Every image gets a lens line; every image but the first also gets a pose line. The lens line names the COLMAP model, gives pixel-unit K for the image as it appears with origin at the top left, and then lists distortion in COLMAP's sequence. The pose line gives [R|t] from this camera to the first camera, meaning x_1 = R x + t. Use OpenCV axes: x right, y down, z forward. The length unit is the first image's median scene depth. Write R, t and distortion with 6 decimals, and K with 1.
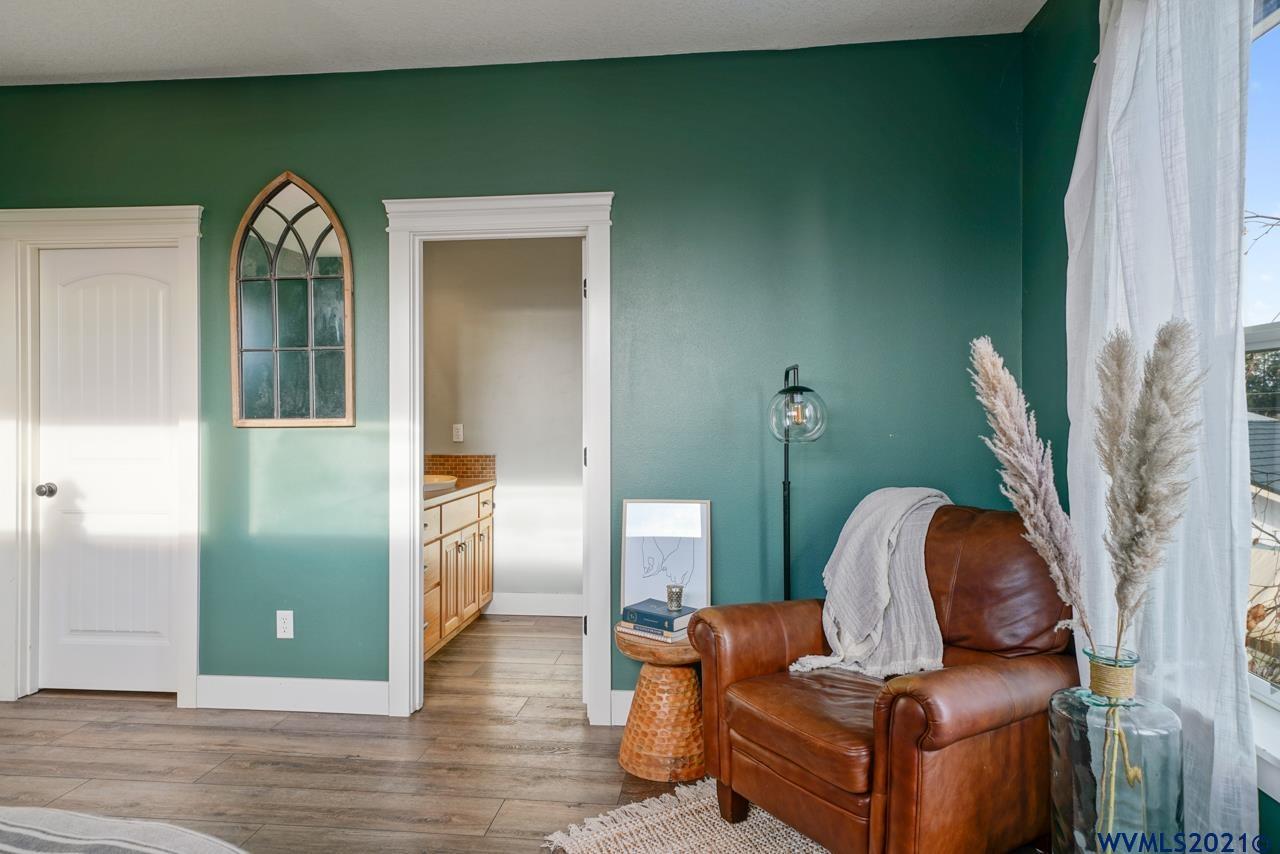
lens RADIAL K [[750.6, 0, 640.4], [0, 750.6, 423.4], [0, 0, 1]] dist [0.001714, 0.000287]
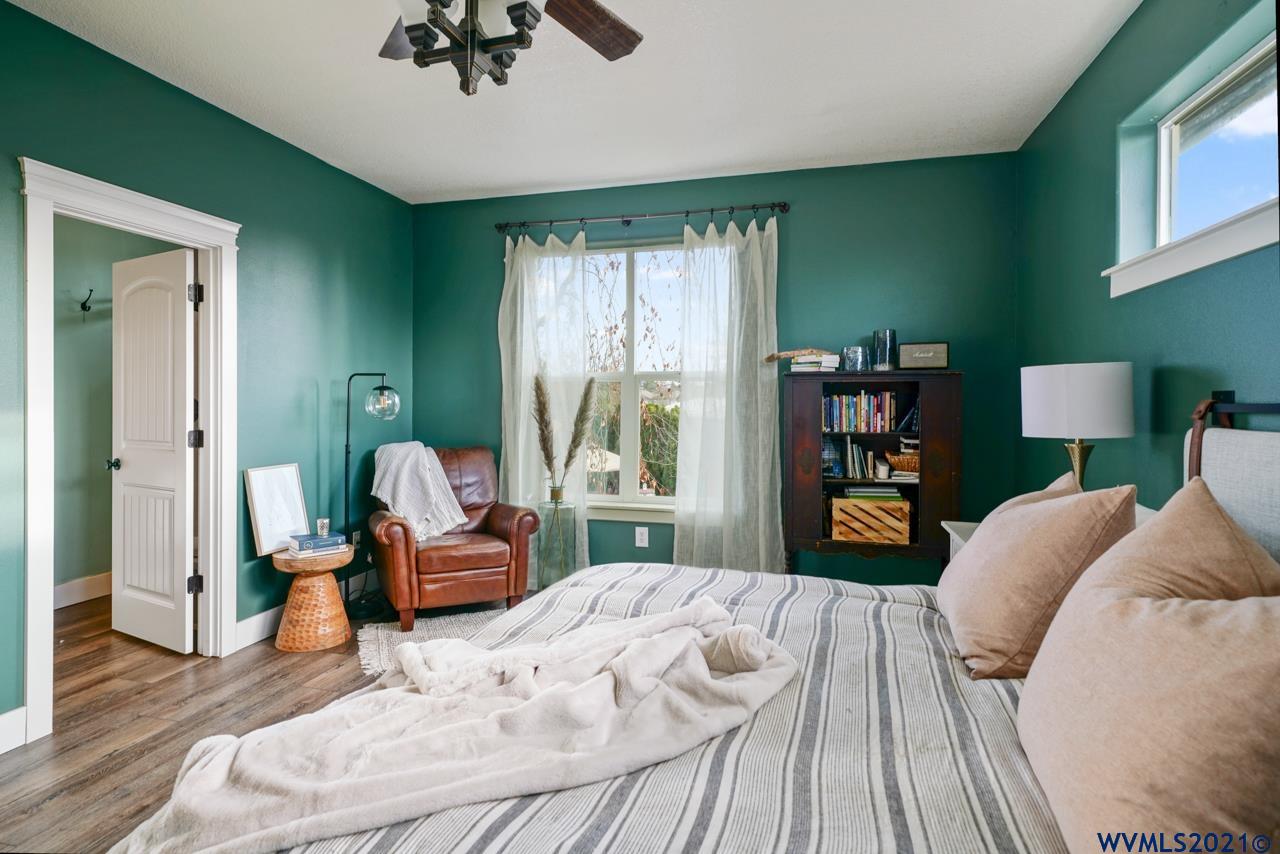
lens RADIAL K [[661.9, 0, 639.2], [0, 661.9, 416.6], [0, 0, 1]] dist [-0.000134, -0.000080]
pose [[0.131549, -0.021711, 0.991072, -1.118673], [0.004203, 0.999763, 0.021344, -0.008557], [-0.991301, 0.001358, 0.131609, 0.205612]]
